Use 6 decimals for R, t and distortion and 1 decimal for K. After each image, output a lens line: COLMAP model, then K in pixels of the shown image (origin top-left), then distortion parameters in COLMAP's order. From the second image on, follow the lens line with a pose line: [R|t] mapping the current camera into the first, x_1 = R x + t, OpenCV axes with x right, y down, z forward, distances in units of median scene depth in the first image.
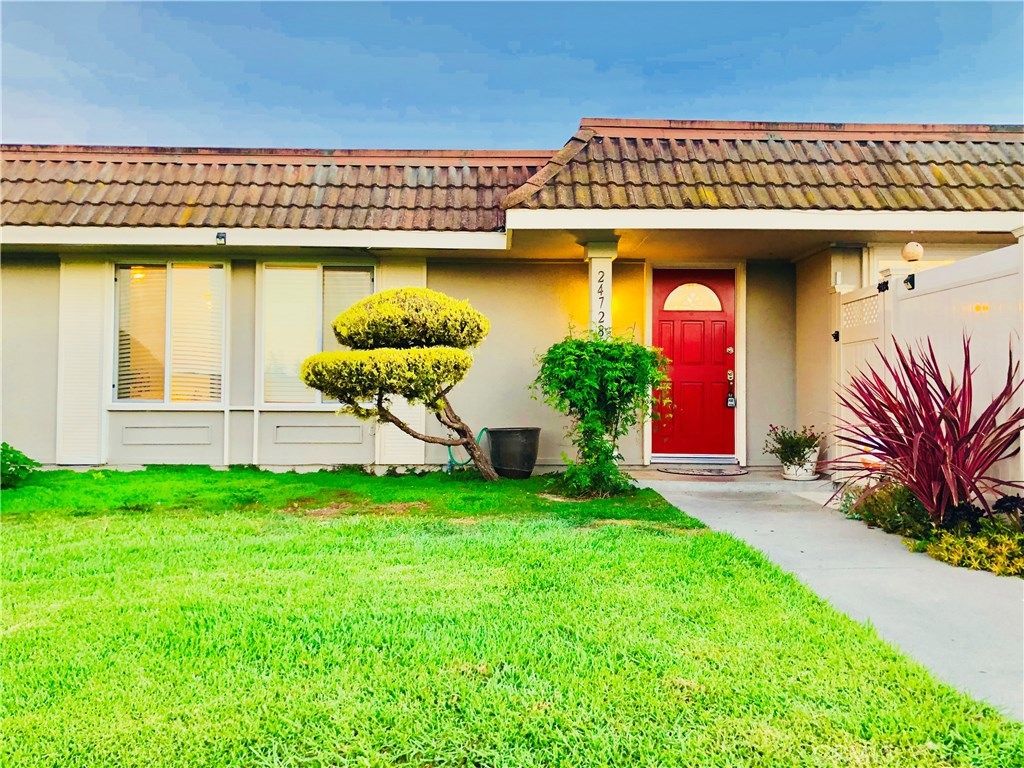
lens RADIAL K [[849.2, 0, 512.0], [0, 849.2, 384.0], [0, 0, 1]] dist [0.059677, -0.067787]
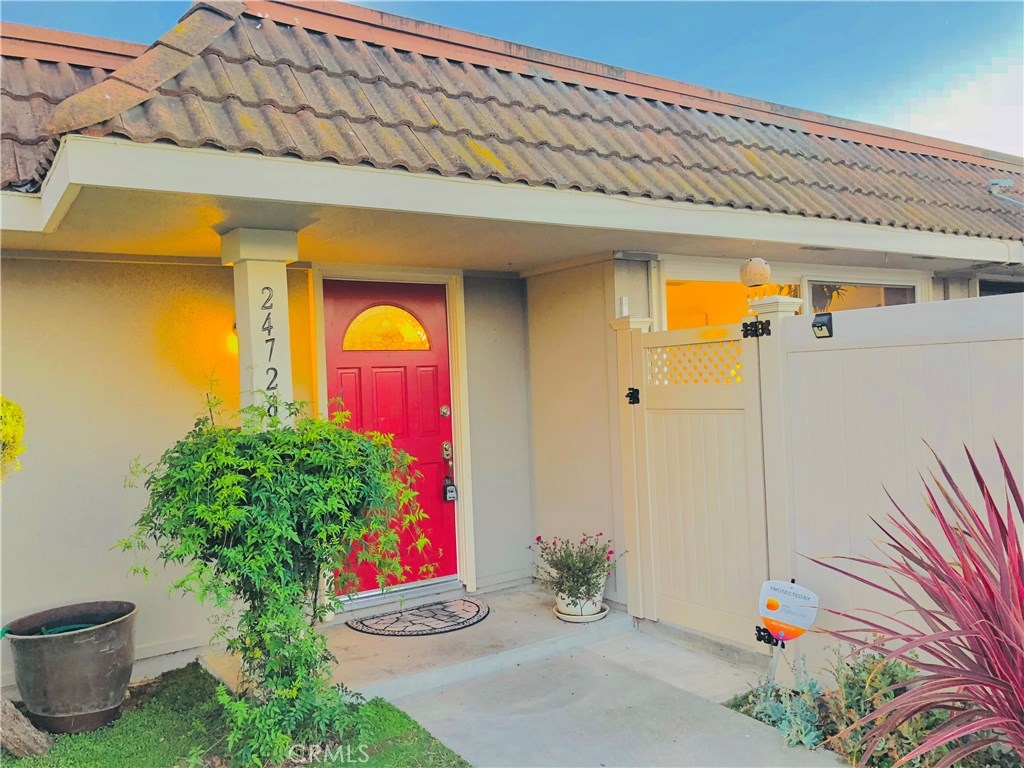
lens RADIAL K [[849.2, 0, 512.0], [0, 849.2, 384.0], [0, 0, 1]] dist [0.059677, -0.067787]
pose [[0.843051, -0.041699, 0.536215, -0.046018], [0.035026, 0.999130, 0.022629, -0.082106], [-0.536692, -0.000296, 0.843778, 0.496317]]
